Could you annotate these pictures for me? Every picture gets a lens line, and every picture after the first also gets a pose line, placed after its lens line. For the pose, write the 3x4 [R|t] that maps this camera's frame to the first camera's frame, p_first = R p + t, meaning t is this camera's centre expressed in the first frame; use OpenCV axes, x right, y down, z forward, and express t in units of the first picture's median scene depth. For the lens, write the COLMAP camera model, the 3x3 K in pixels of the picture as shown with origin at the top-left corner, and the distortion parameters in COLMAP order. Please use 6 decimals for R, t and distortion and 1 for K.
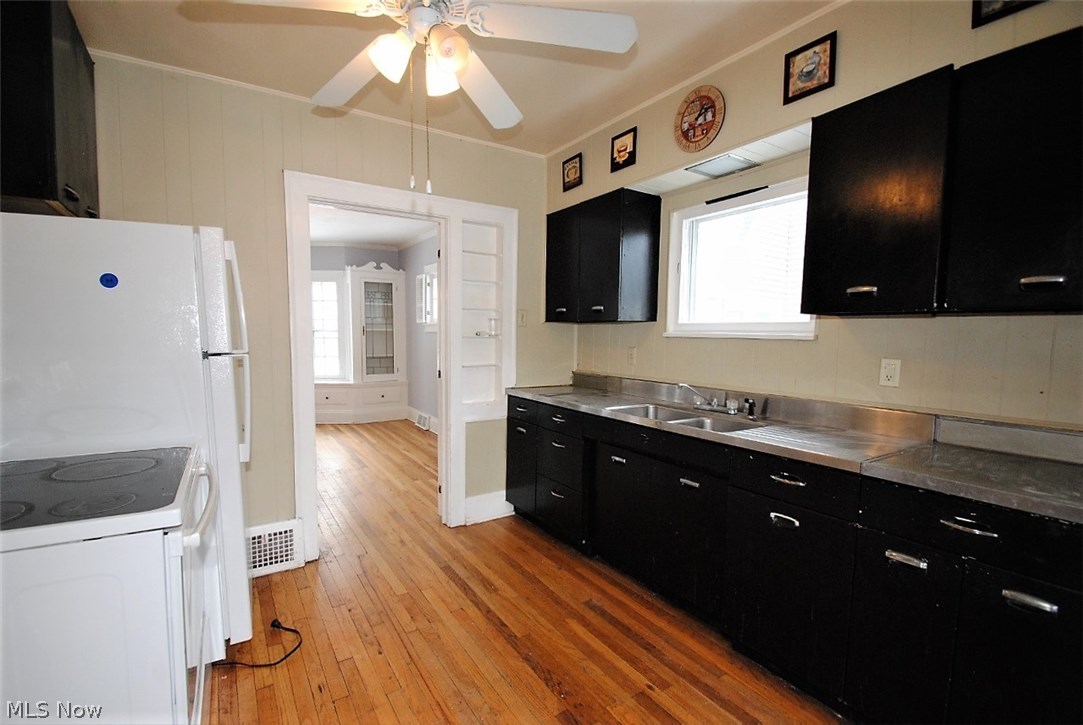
lens RADIAL K [[467.7, 0, 482.7], [0, 467.7, 371.5], [0, 0, 1]] dist [0.002264, -0.012504]
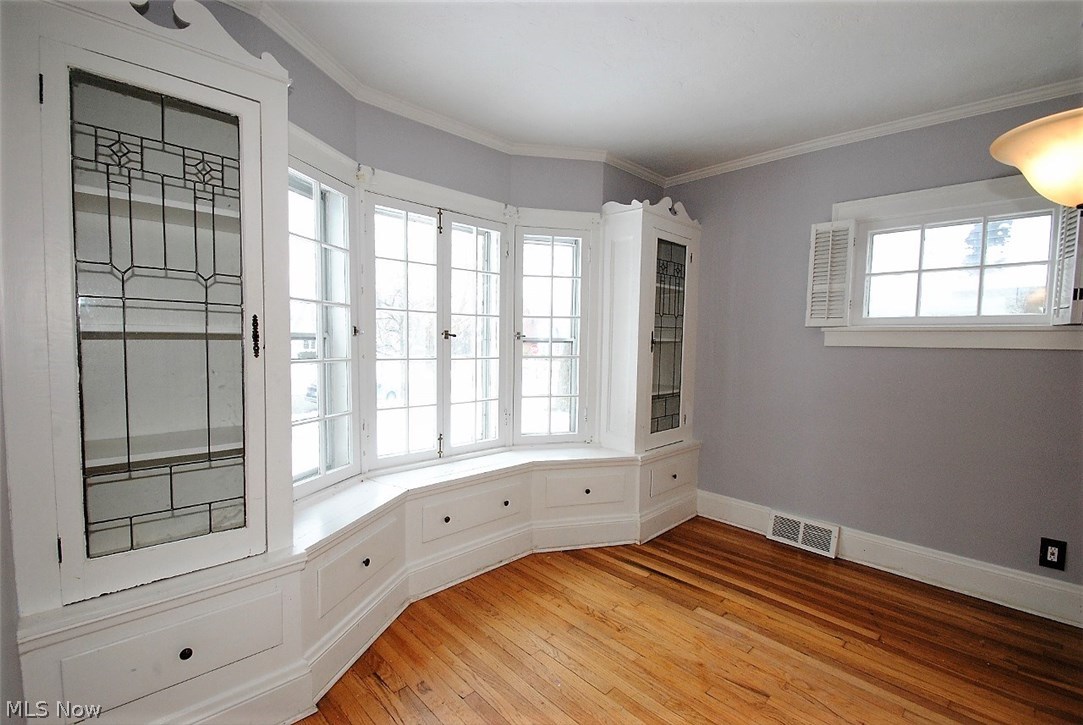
lens RADIAL K [[467.7, 0, 482.7], [0, 467.7, 371.5], [0, 0, 1]] dist [0.002264, -0.012504]
pose [[0.977450, -0.008607, 0.210993, -1.580583], [0.010597, 0.999909, -0.008303, -0.168298], [-0.210902, 0.010351, 0.977452, 1.751520]]
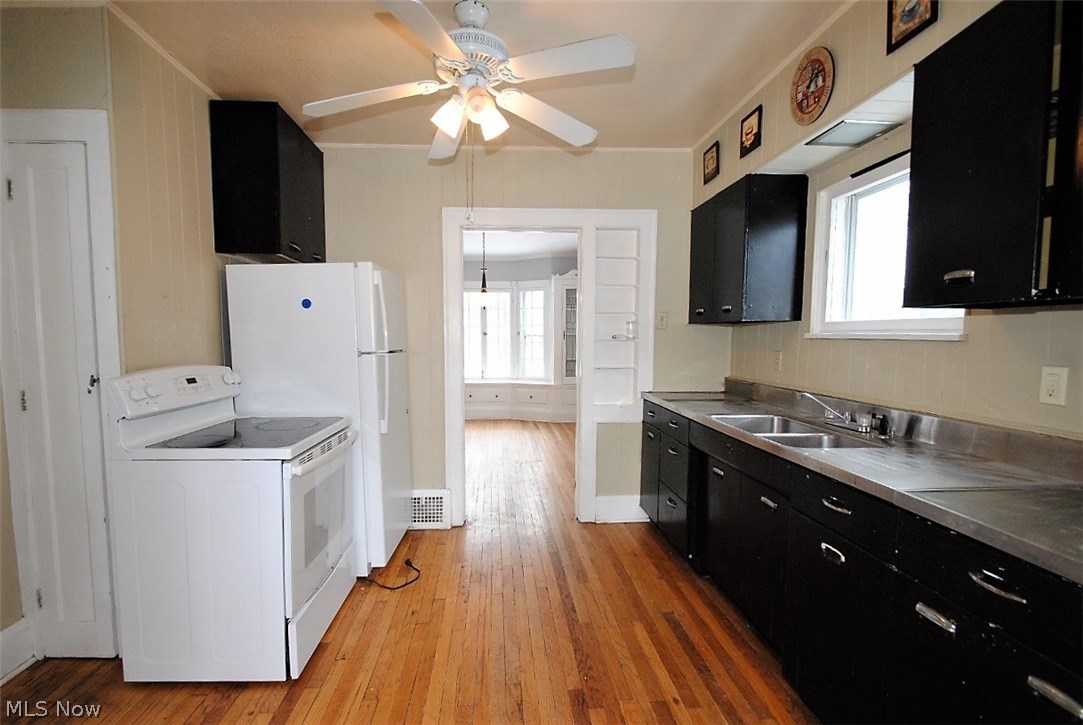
lens RADIAL K [[467.7, 0, 482.7], [0, 467.7, 371.5], [0, 0, 1]] dist [0.002264, -0.012504]
pose [[0.872598, 0.026870, -0.487700, 0.305495], [-0.031592, 0.999500, -0.001458, 0.006466], [0.487417, 0.016680, 0.873010, -0.032101]]
